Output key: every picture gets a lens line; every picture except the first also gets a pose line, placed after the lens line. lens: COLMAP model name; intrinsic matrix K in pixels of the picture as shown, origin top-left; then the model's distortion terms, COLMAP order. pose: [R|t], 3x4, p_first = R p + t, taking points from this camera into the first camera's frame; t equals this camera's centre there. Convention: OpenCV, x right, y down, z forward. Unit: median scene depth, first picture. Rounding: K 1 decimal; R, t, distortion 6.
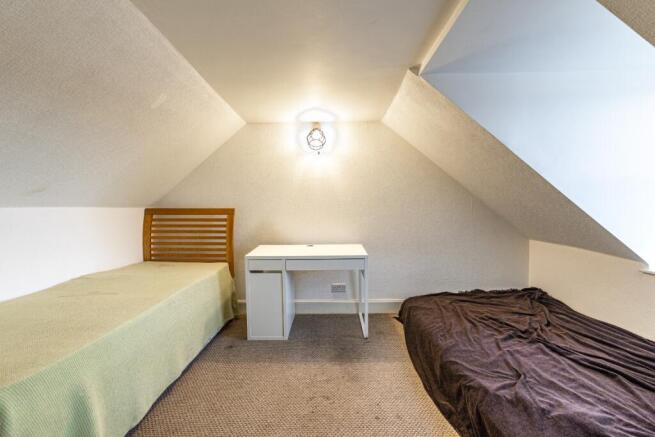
lens RADIAL K [[264.5, 0, 327.9], [0, 264.5, 215.6], [0, 0, 1]] dist [-0.007034, 0.001747]
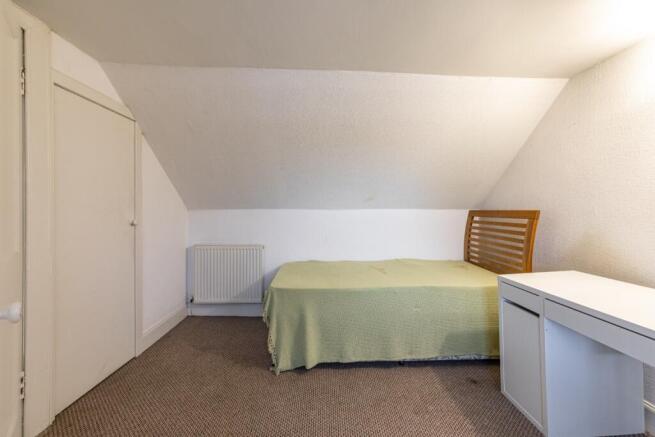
lens RADIAL K [[264.5, 0, 324.6], [0, 264.5, 215.3], [0, 0, 1]] dist [-0.007034, 0.001747]
pose [[0.038942, 0.016598, -0.999104, 0.330452], [-0.029971, 0.999432, 0.015436, -0.007321], [0.998792, 0.029343, 0.039418, 0.403872]]
